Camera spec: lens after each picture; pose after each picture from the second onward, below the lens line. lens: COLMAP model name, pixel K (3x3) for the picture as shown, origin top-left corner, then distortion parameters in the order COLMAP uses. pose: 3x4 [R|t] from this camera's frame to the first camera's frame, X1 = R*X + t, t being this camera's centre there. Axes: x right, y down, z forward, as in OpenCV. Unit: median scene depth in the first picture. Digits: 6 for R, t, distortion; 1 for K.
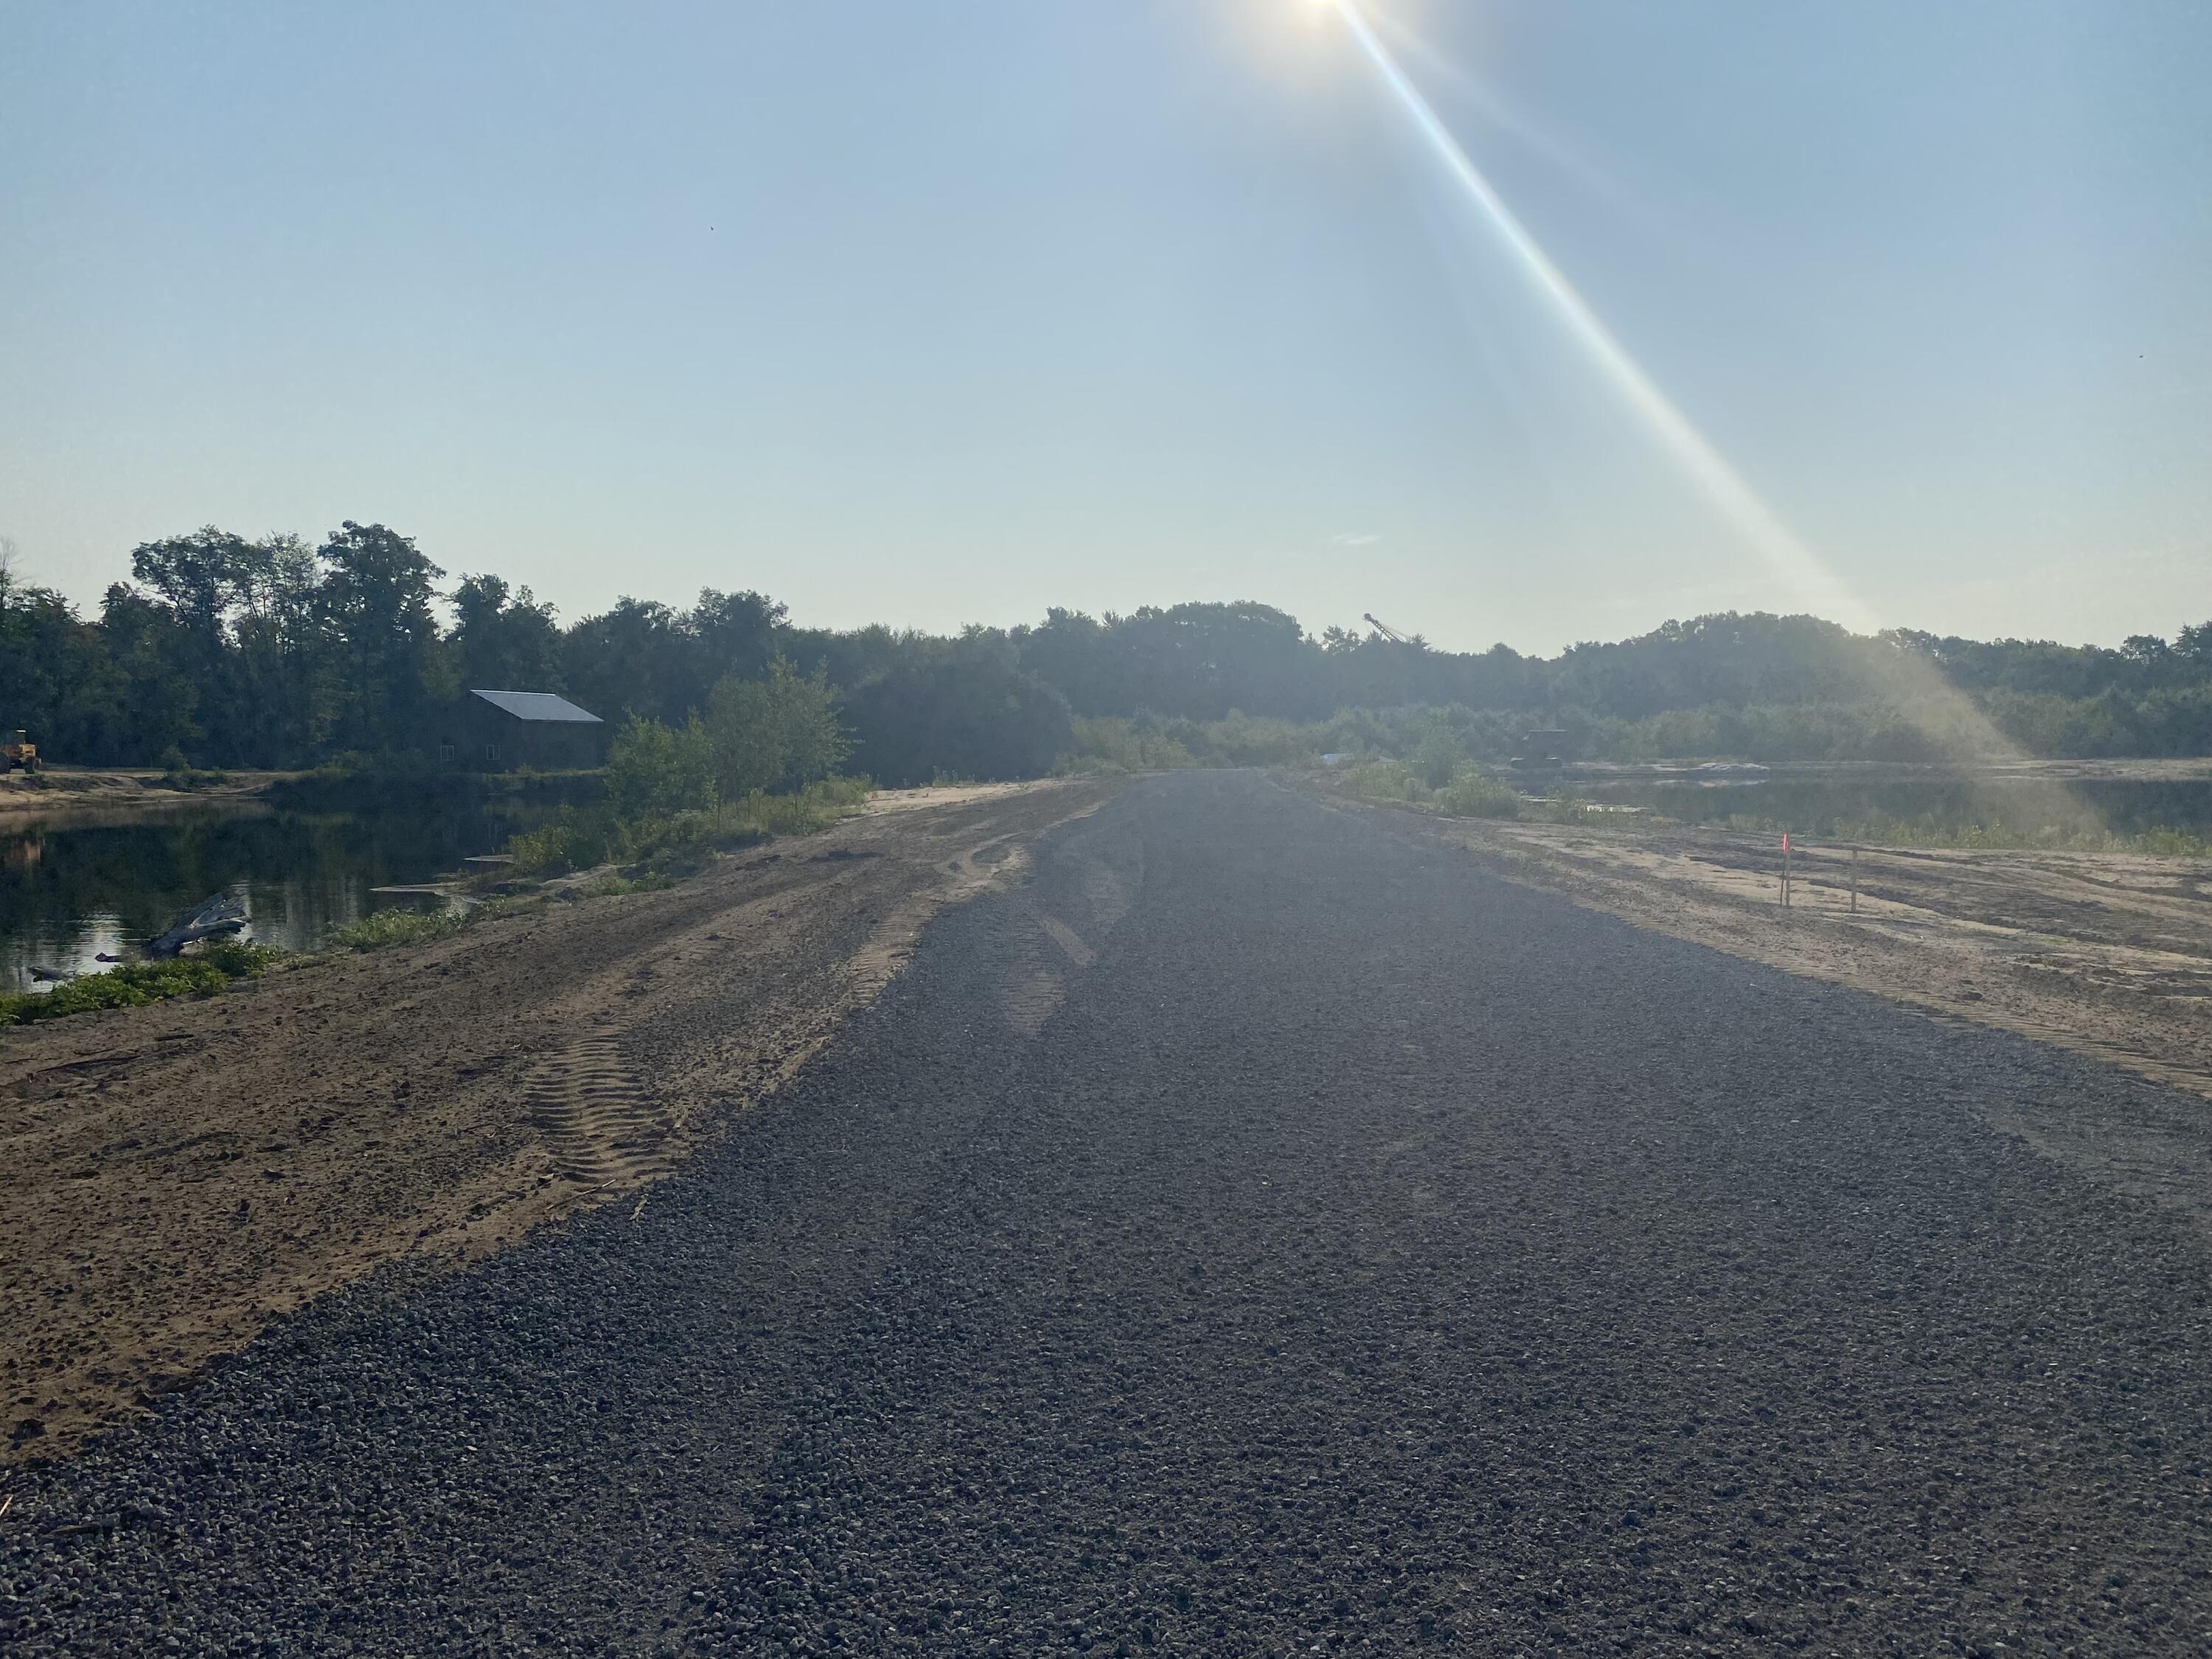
lens RADIAL K [[1673.9, 0, 1127.2], [0, 1673.9, 848.9], [0, 0, 1]] dist [0.029893, -0.044594]
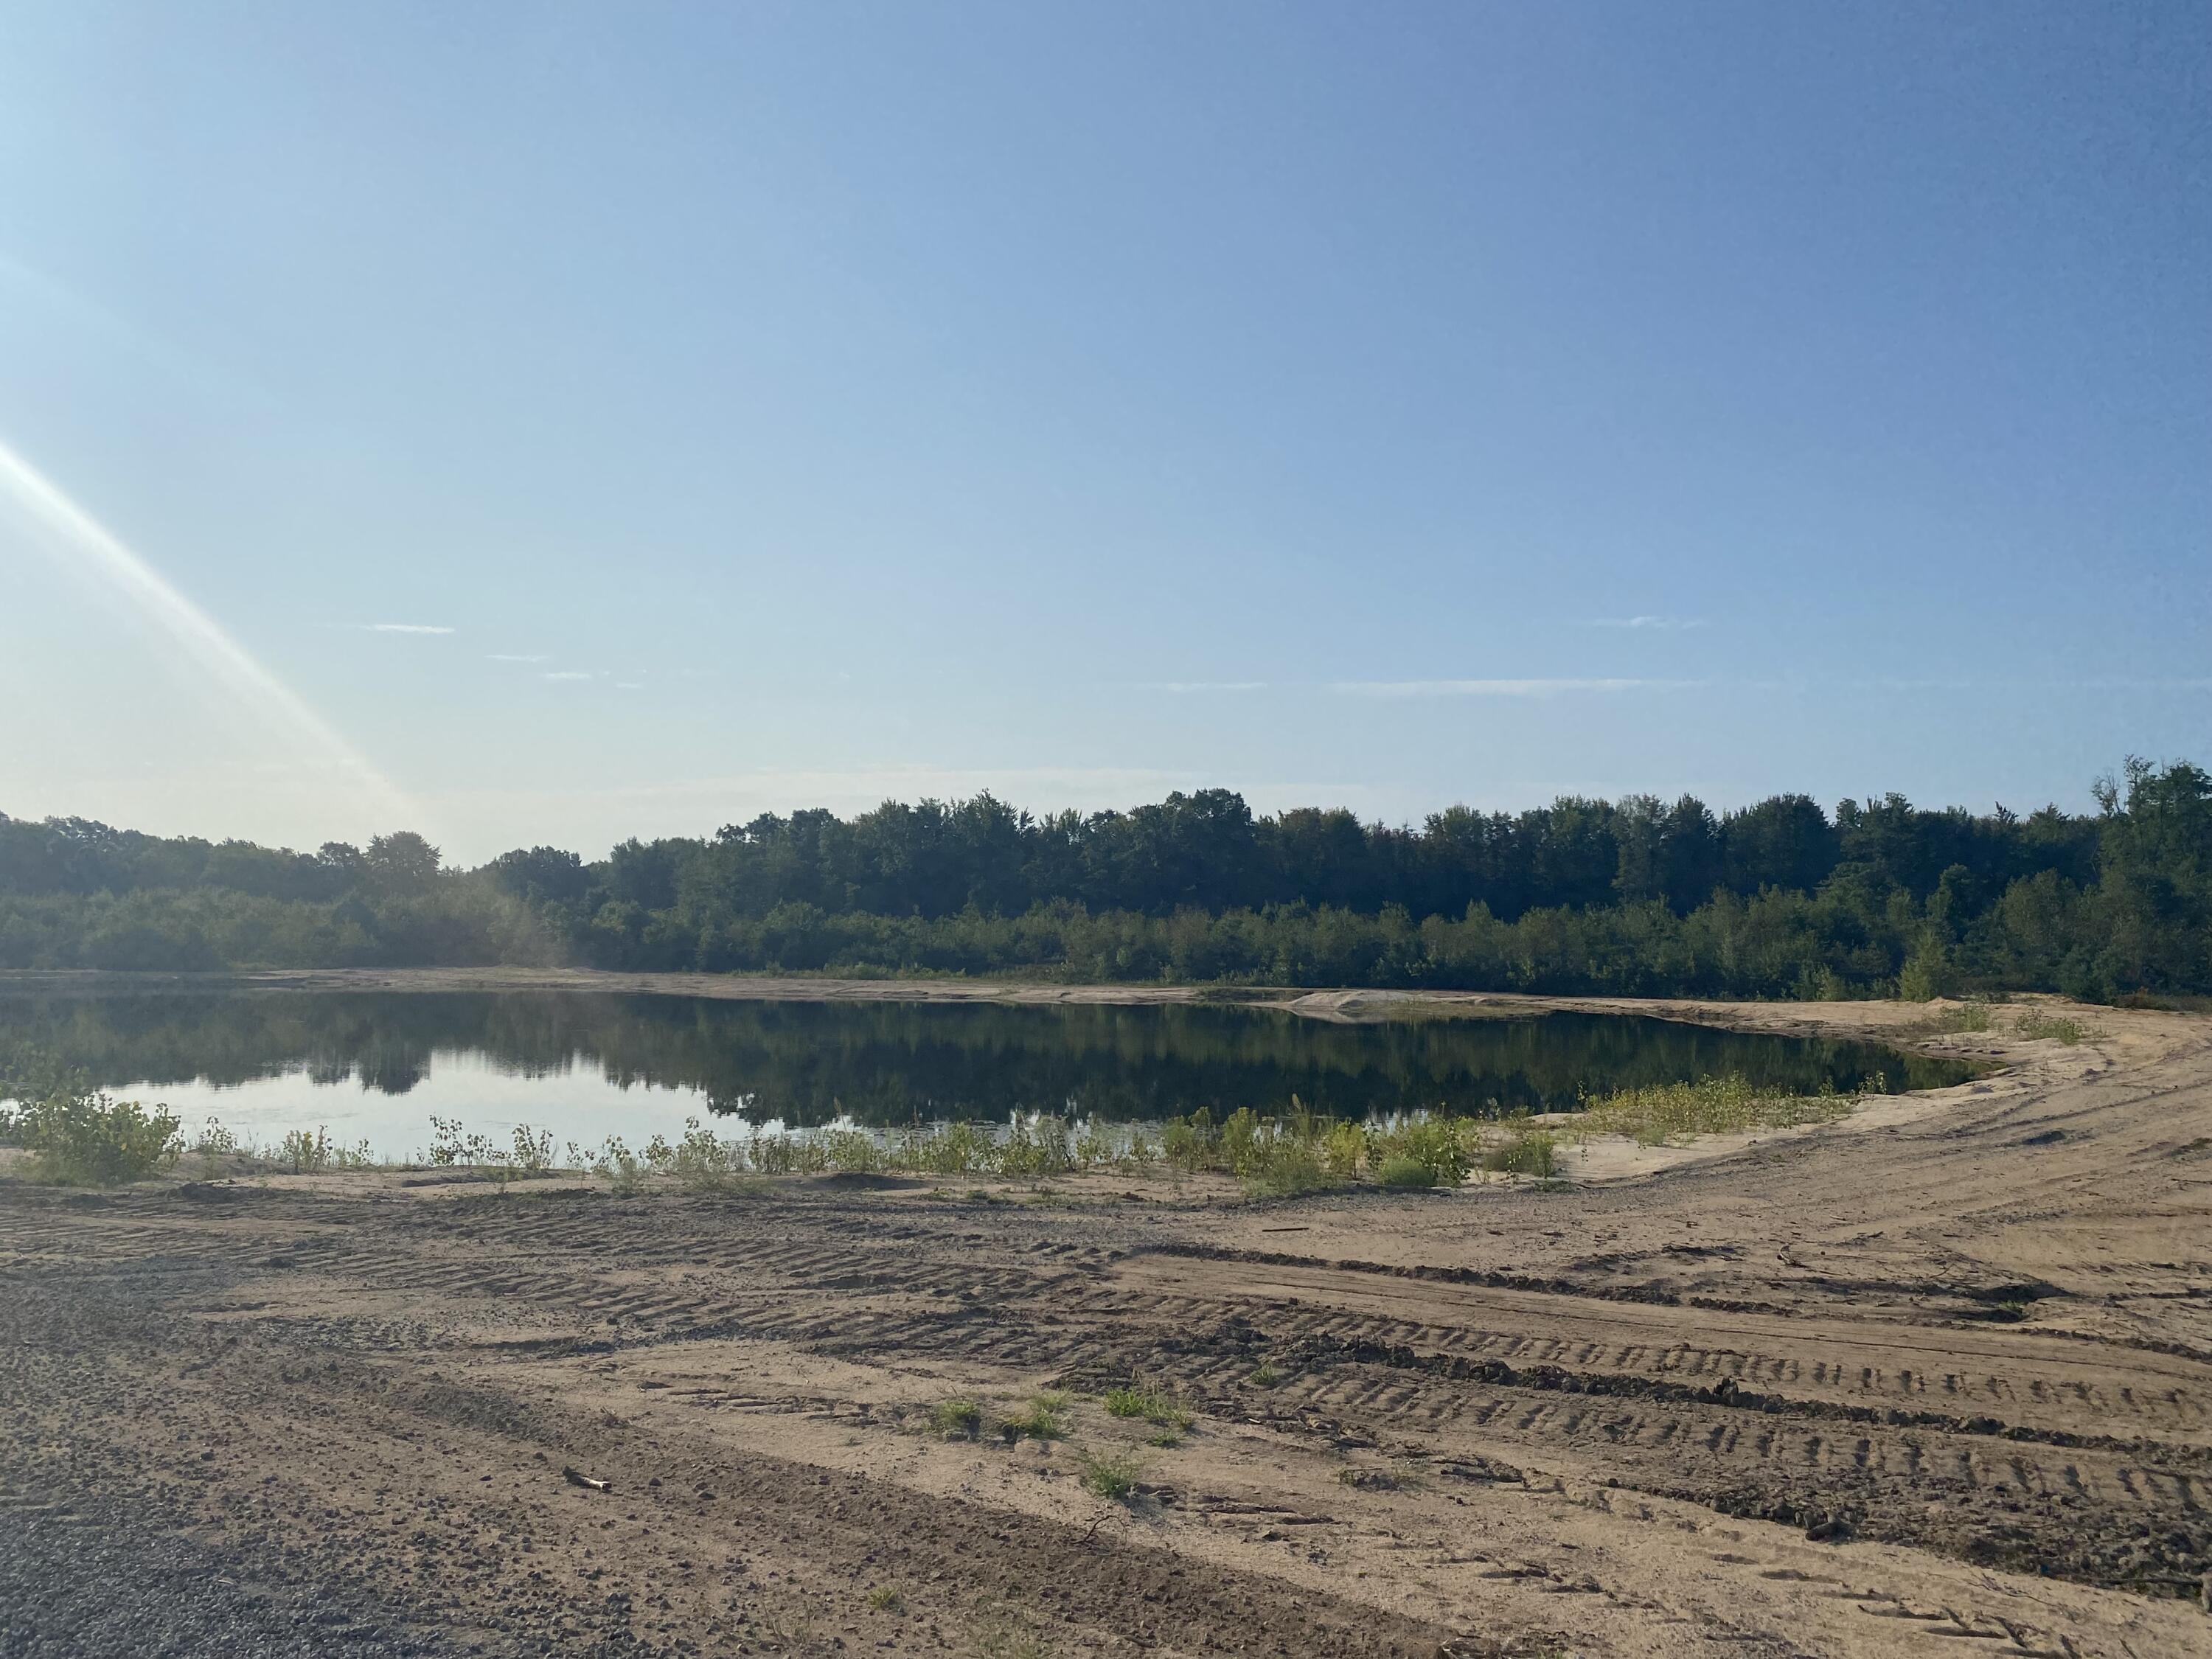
lens RADIAL K [[1673.9, 0, 1094.1], [0, 1673.9, 768.6], [0, 0, 1]] dist [0.029893, -0.044594]
pose [[0.539254, 0.105353, 0.835527, 0.041396], [0.035896, 0.988367, -0.147793, -0.033210], [-0.841378, 0.109690, 0.529199, 0.484506]]
